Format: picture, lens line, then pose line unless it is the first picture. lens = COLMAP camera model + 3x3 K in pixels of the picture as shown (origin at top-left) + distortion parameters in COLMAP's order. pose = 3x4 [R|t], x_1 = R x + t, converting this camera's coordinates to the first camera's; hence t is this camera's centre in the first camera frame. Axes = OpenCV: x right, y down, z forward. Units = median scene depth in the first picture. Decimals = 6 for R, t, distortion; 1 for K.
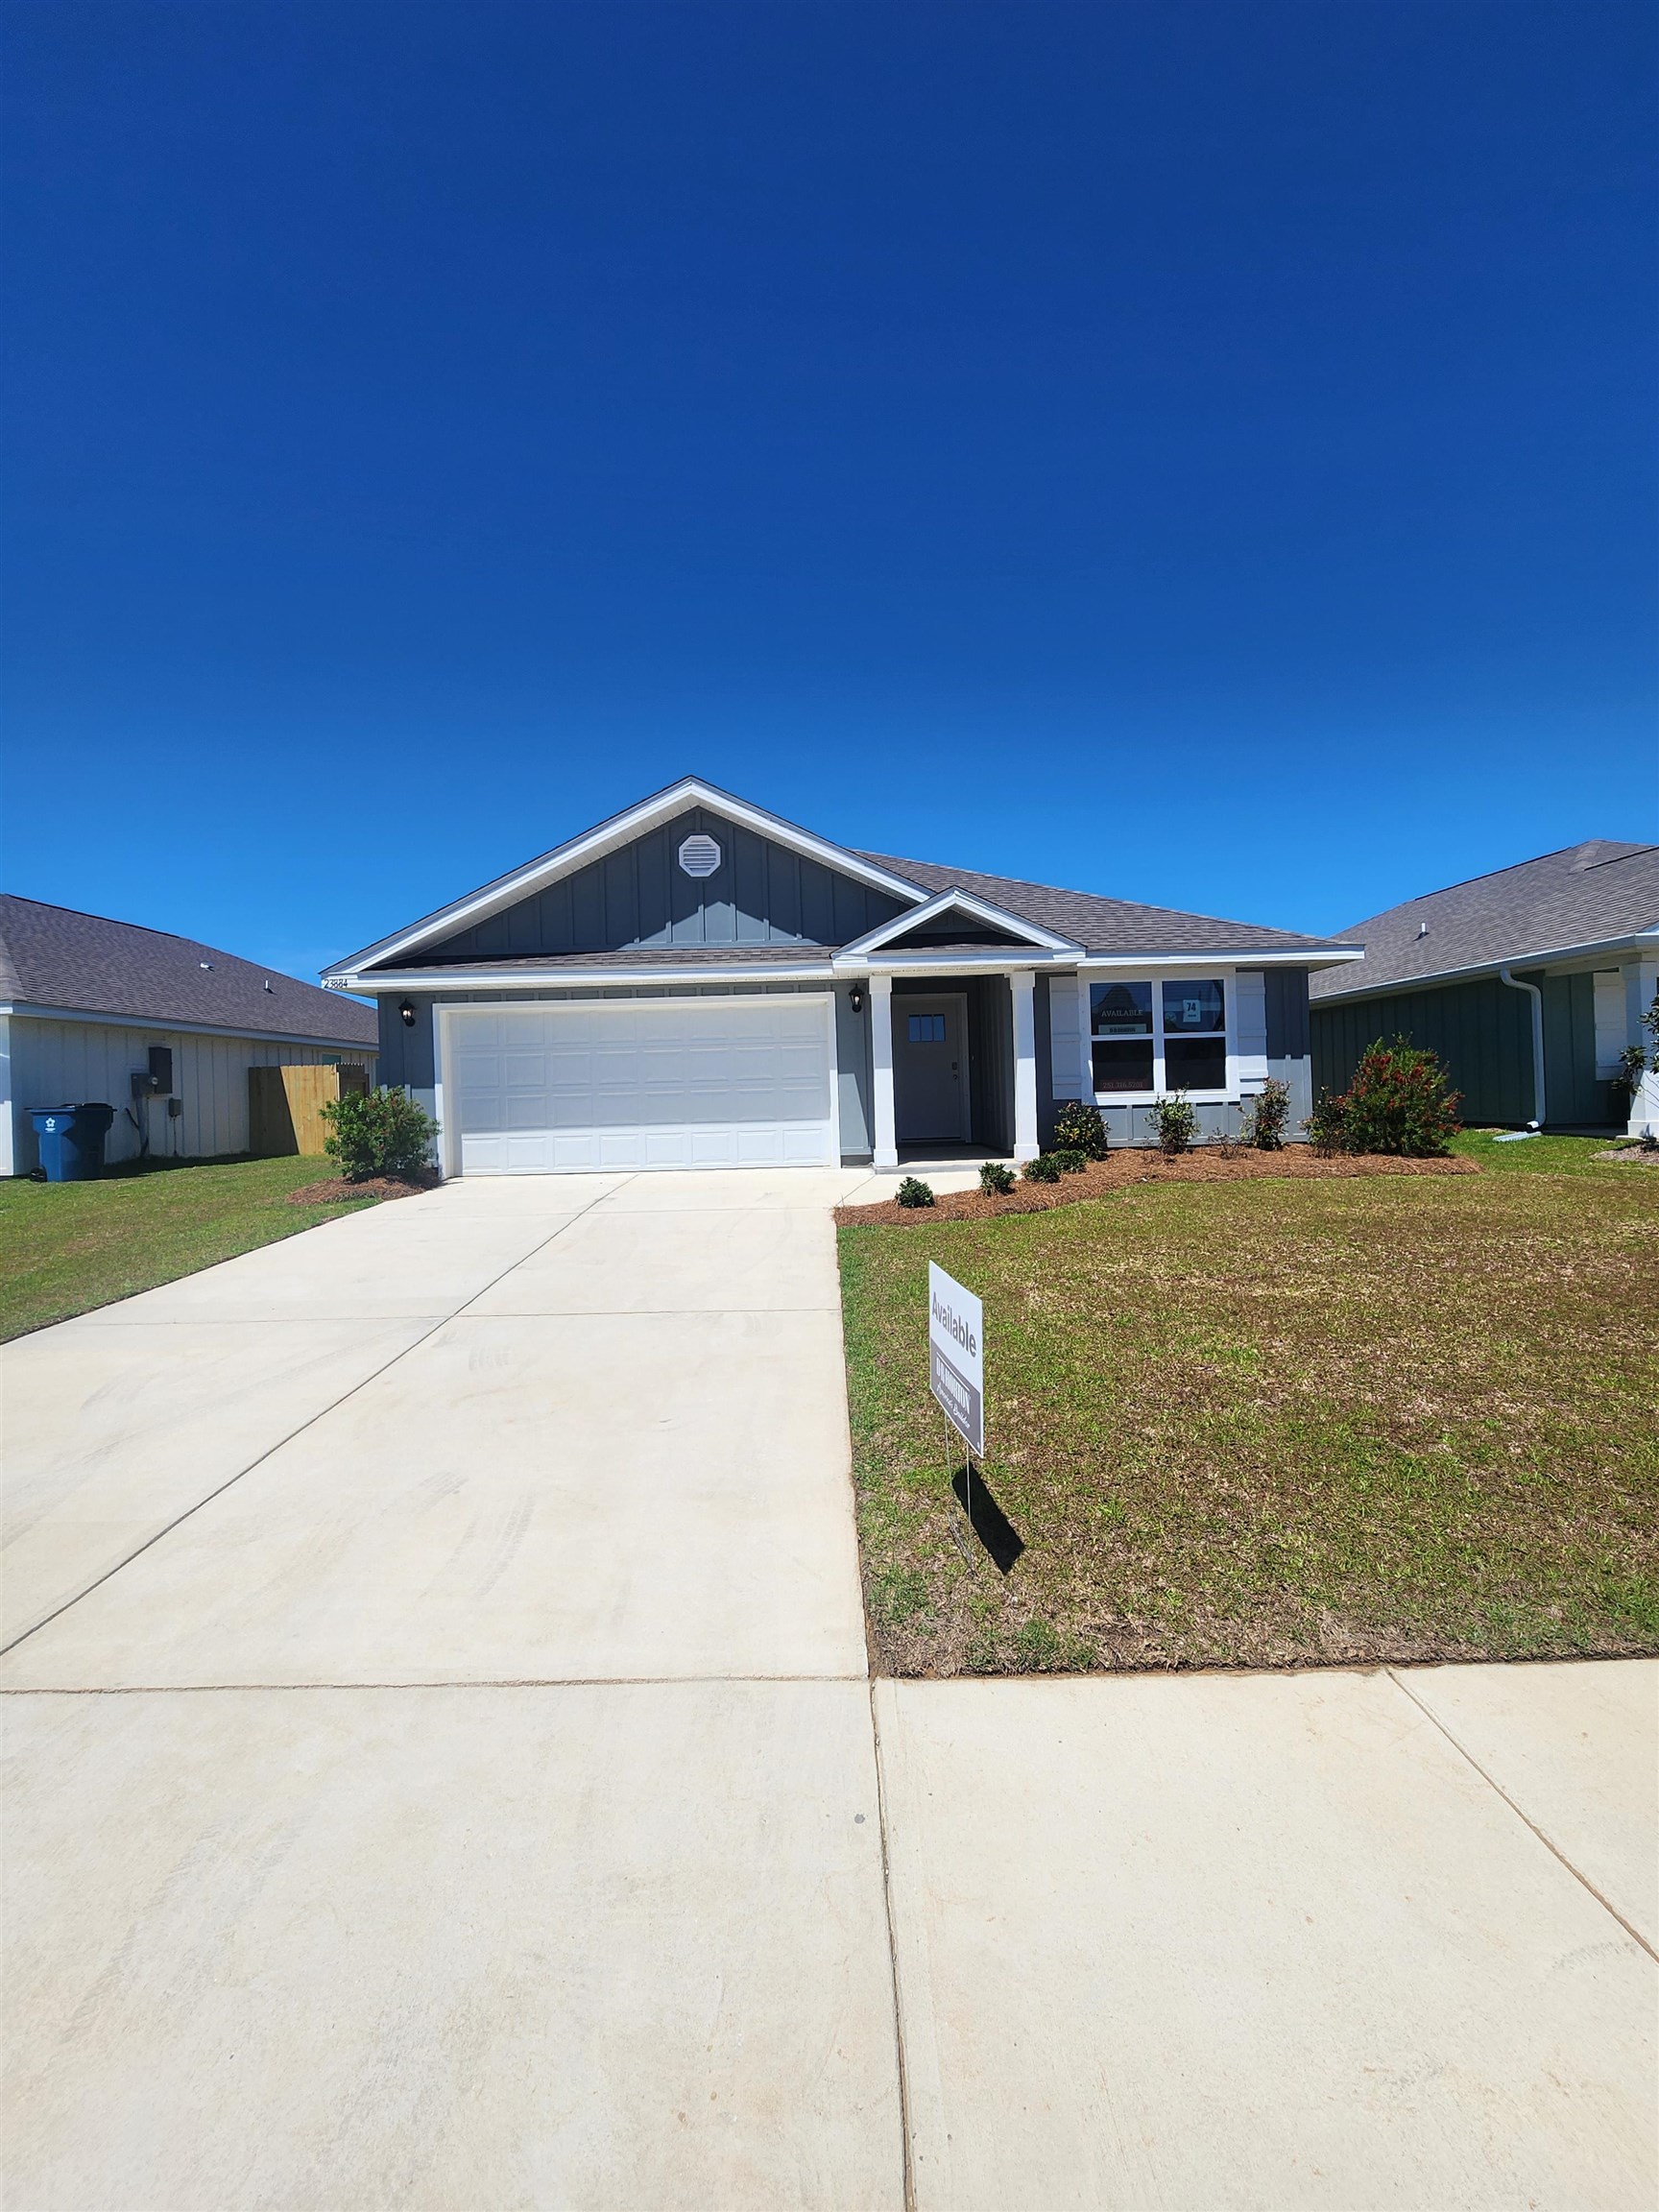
lens RADIAL K [[913.6, 0, 833.0], [0, 913.6, 1091.7], [0, 0, 1]] dist [0.003766, -0.004479]
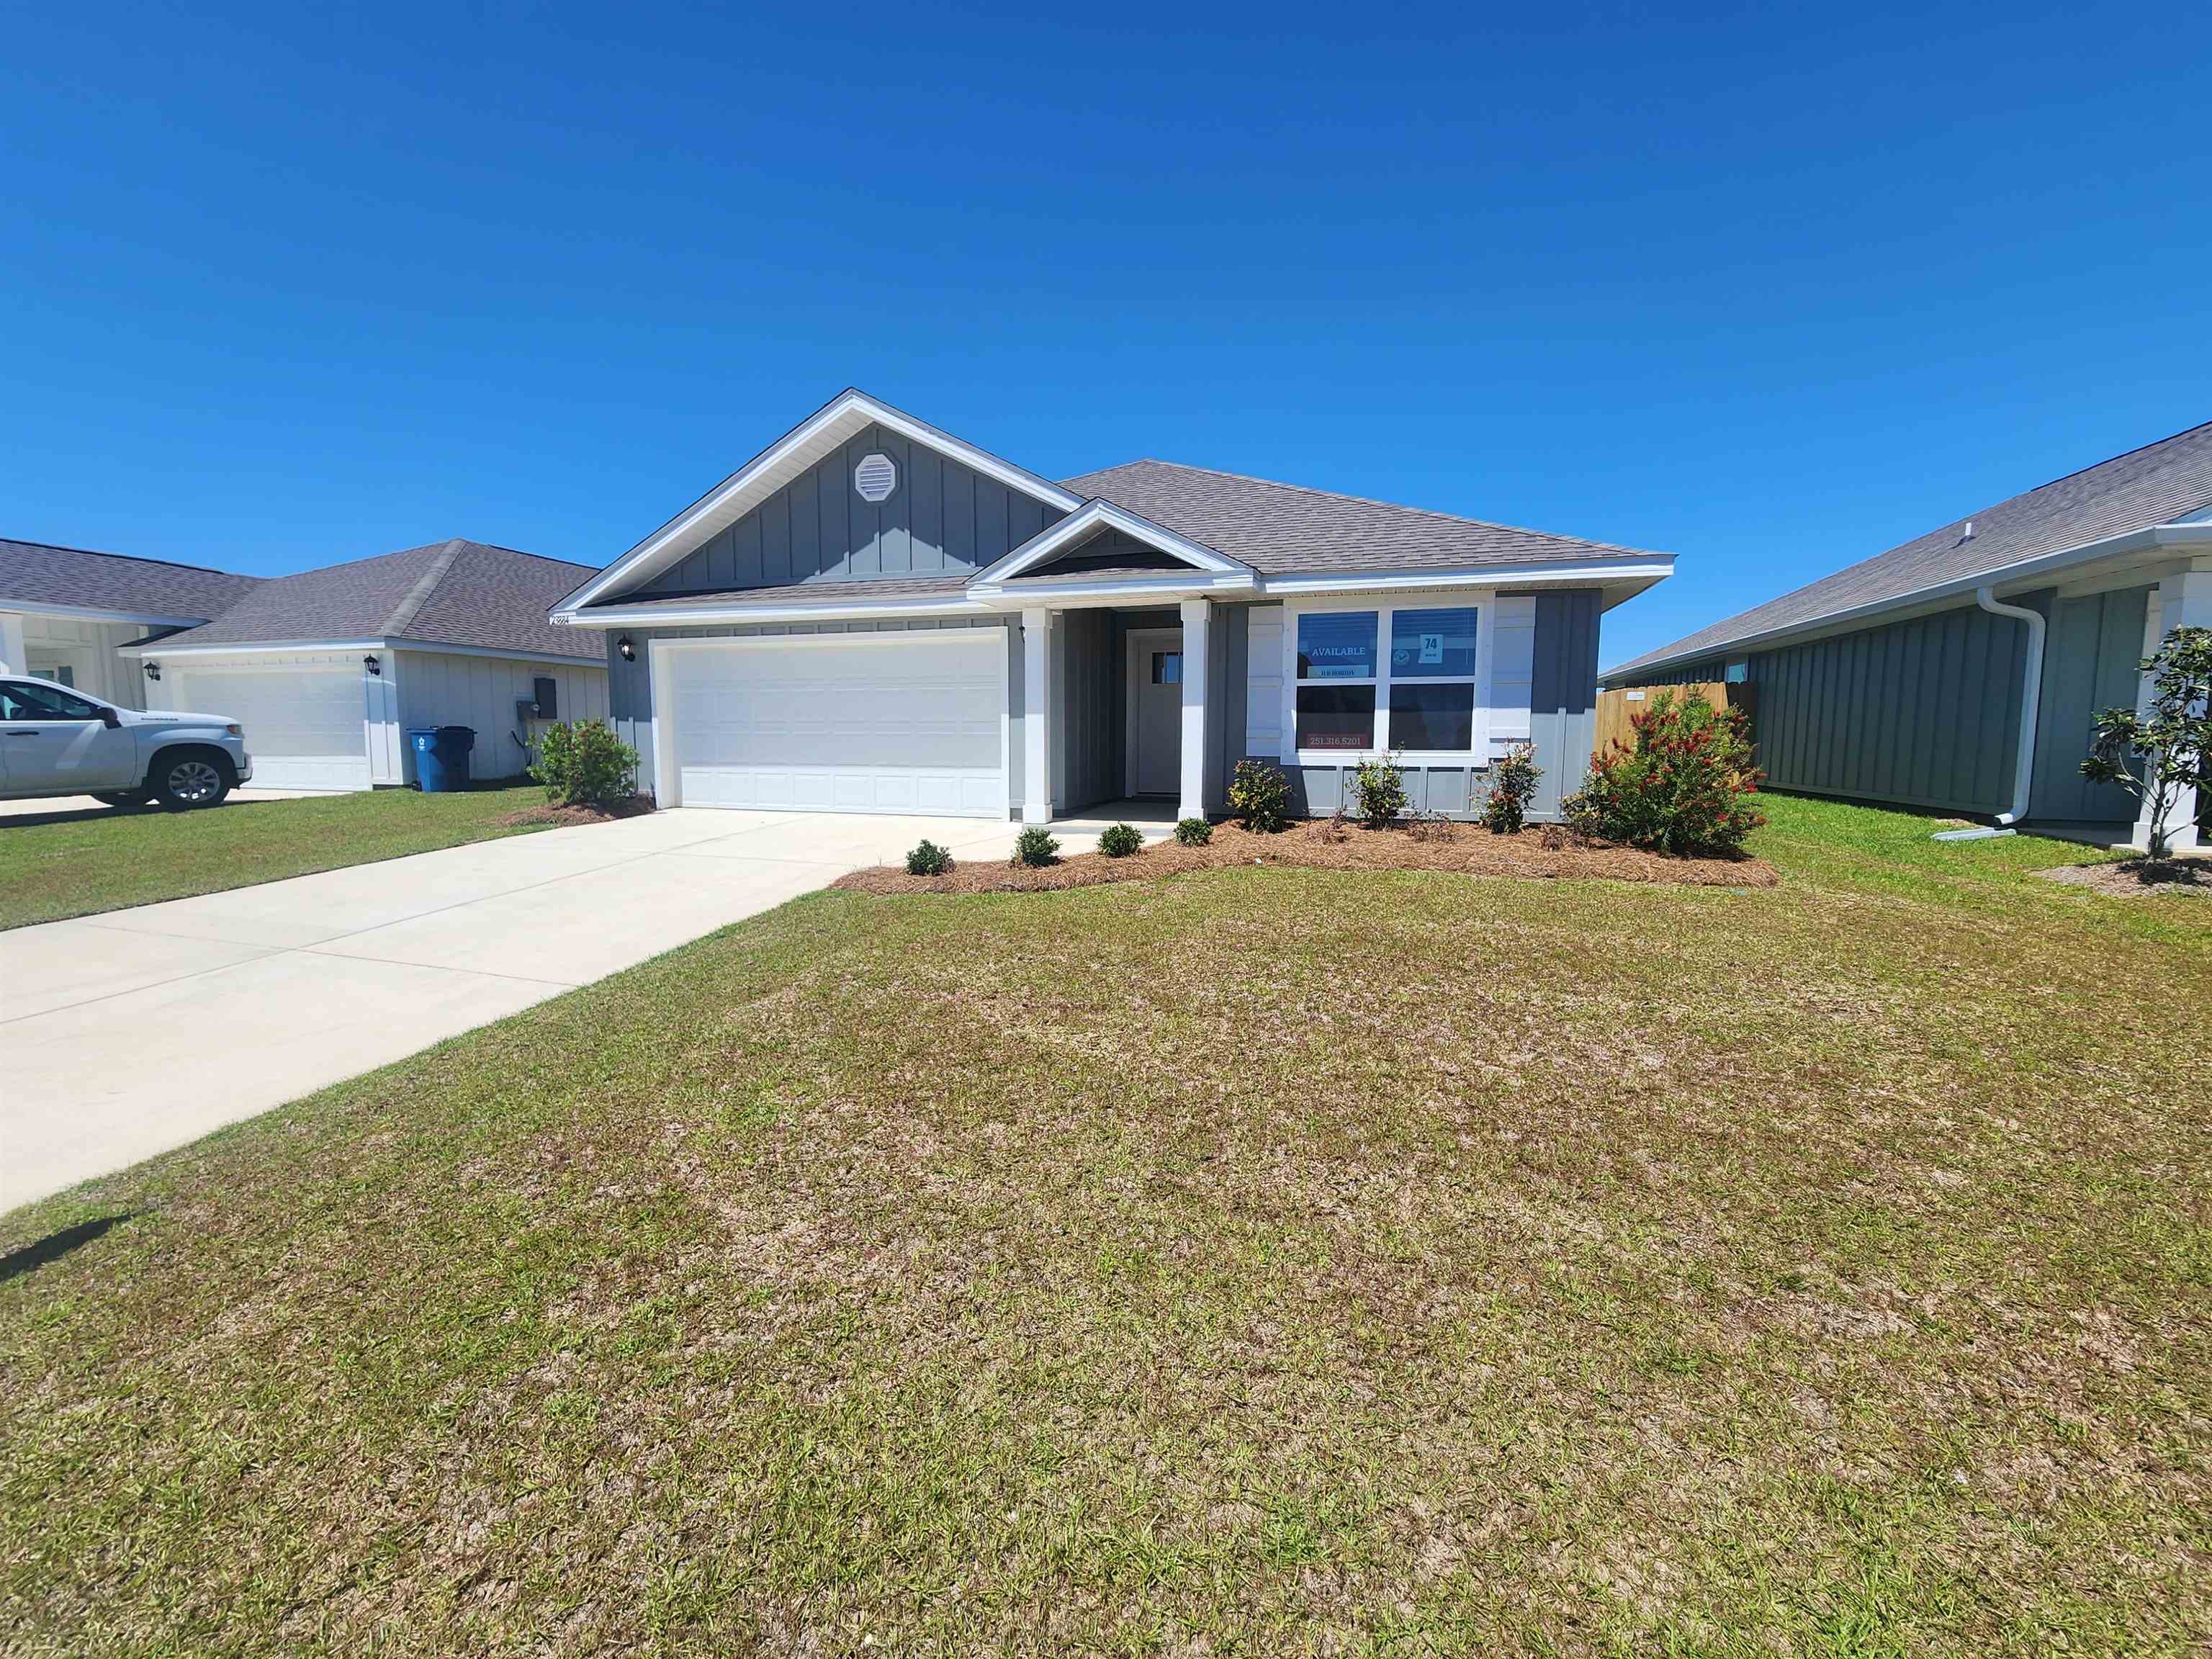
lens RADIAL K [[913.6, 0, 1113.3], [0, 913.6, 825.9], [0, 0, 1]] dist [0.003766, -0.004479]
pose [[0.949147, 0.062418, -0.308584, 0.389453], [-0.029706, 0.993533, 0.109592, -0.015684], [0.313429, -0.094852, 0.944863, 0.163499]]
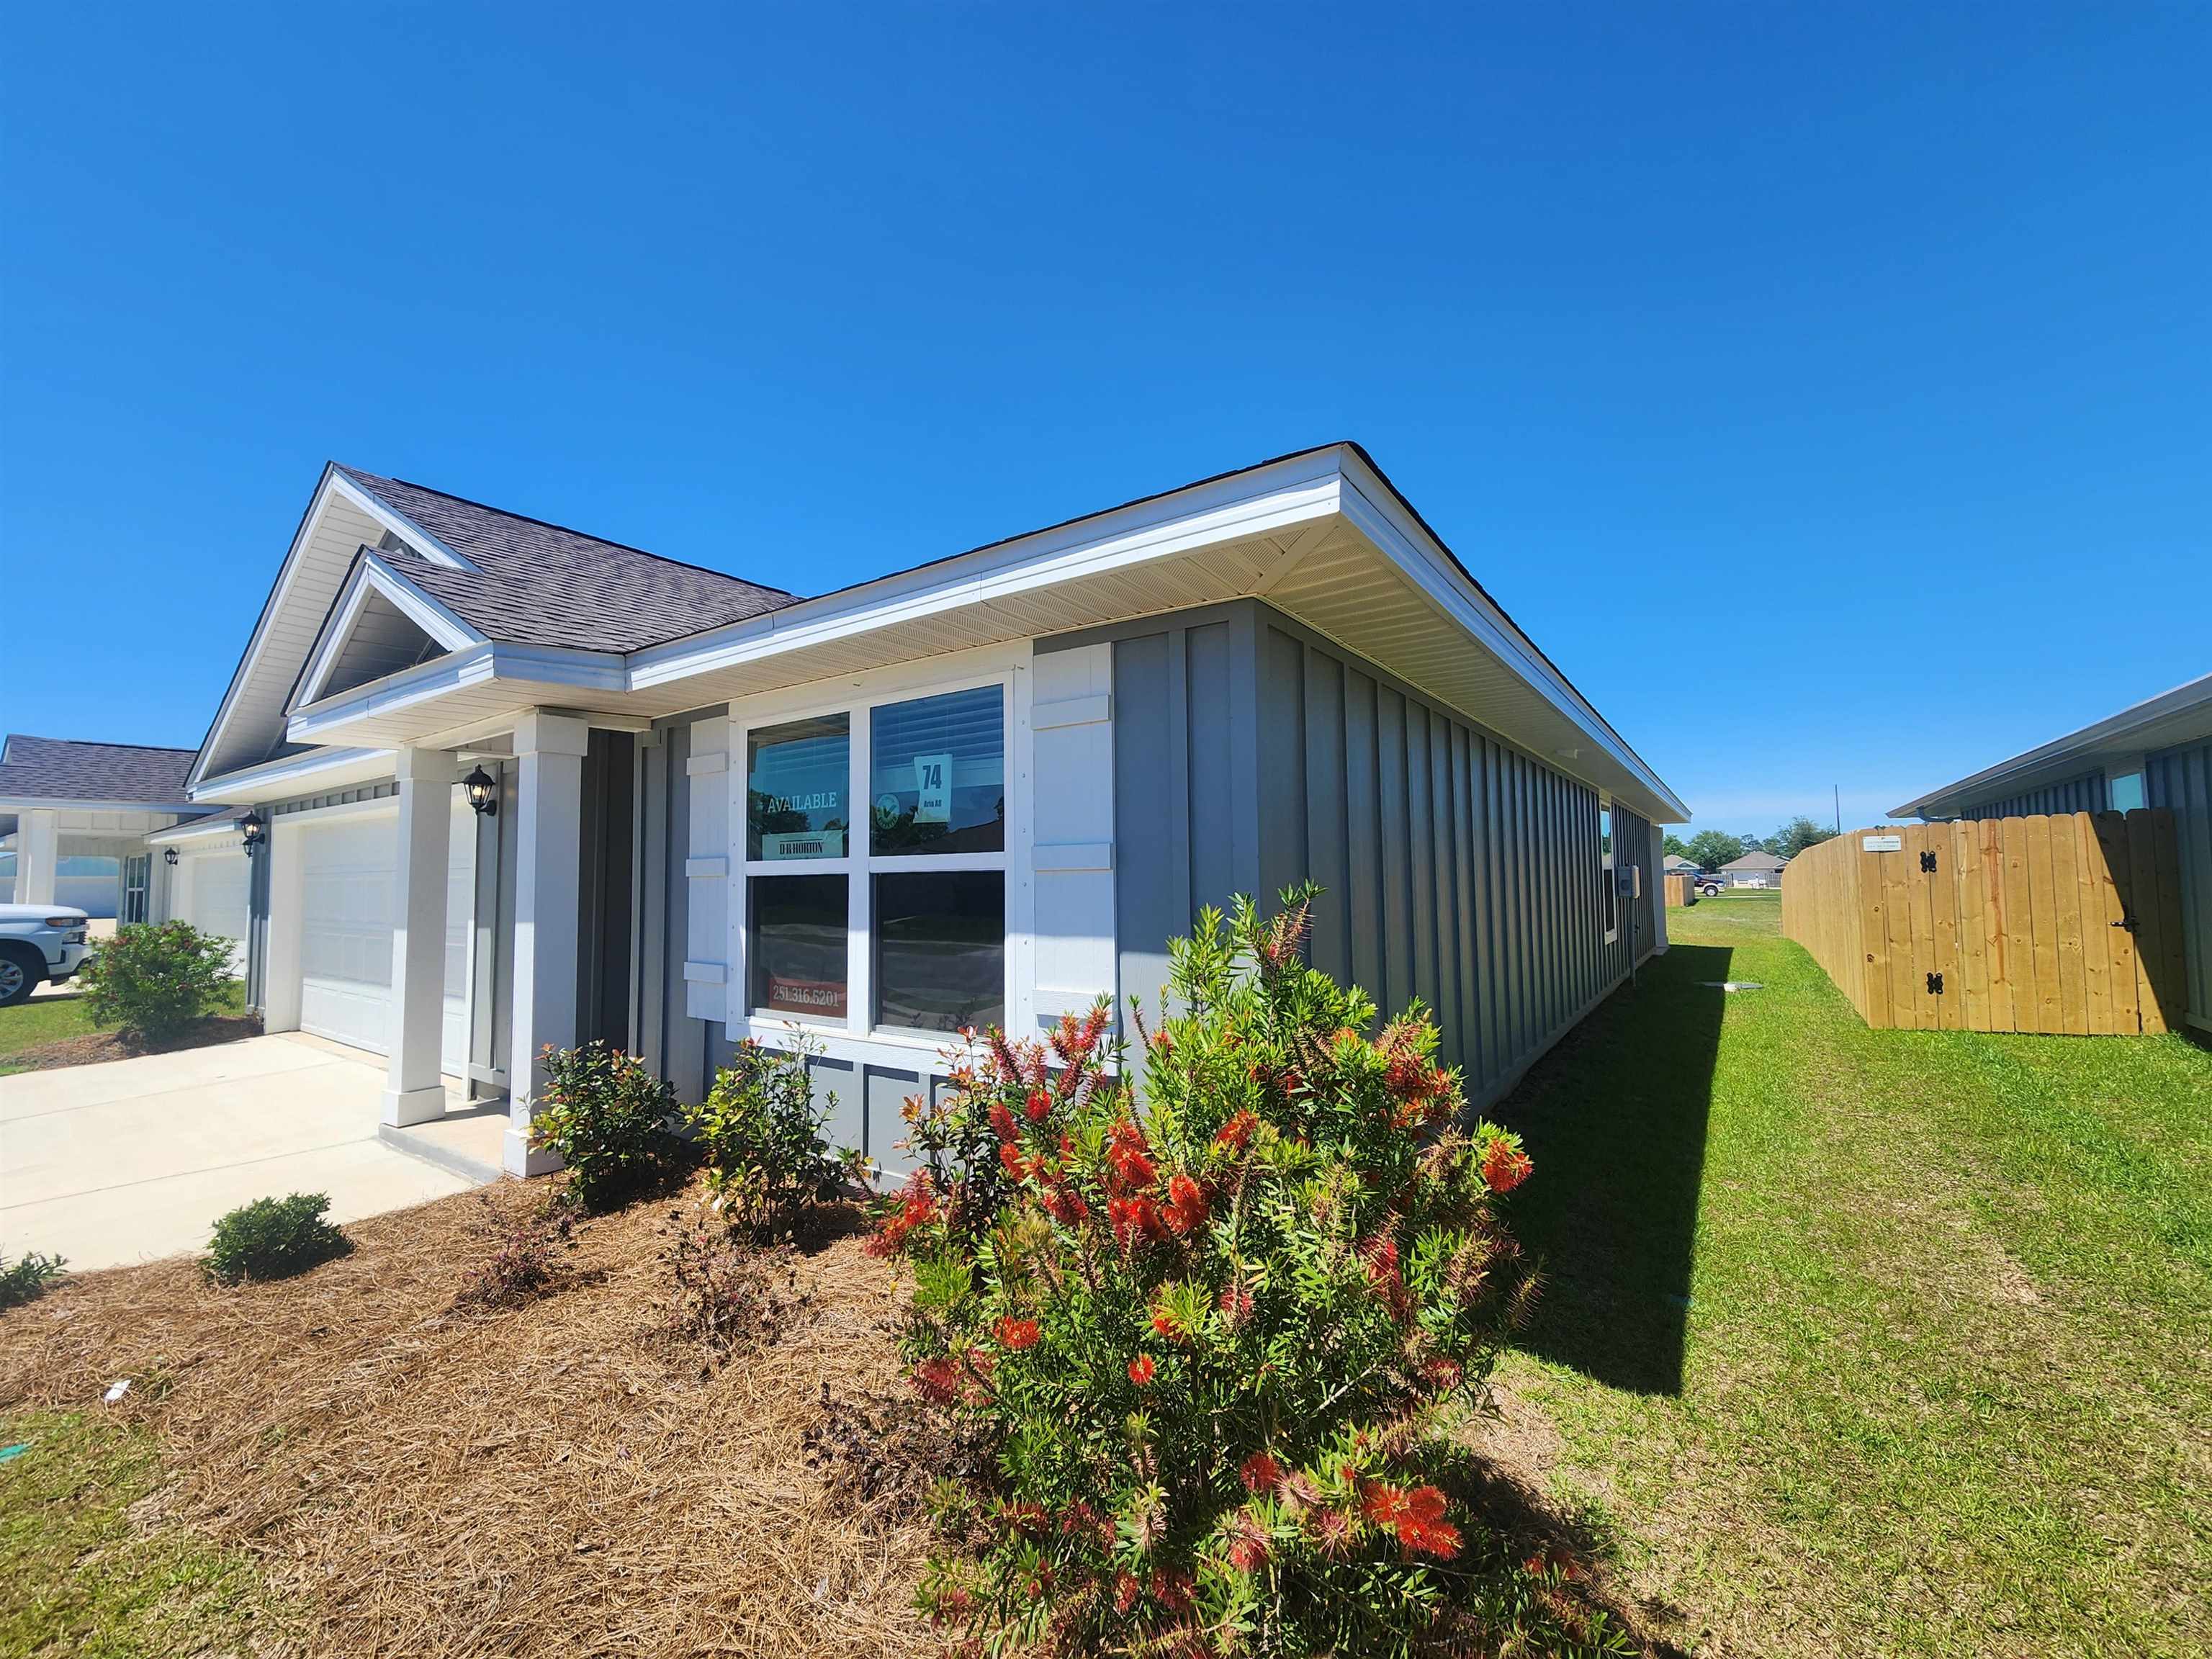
lens RADIAL K [[913.6, 0, 1098.5], [0, 913.6, 829.9], [0, 0, 1]] dist [0.003766, -0.004479]
pose [[0.793829, -0.012128, -0.608020, 0.646181], [-0.009634, 0.999425, -0.032514, -0.064138], [0.608065, 0.031668, 0.793256, 0.783886]]
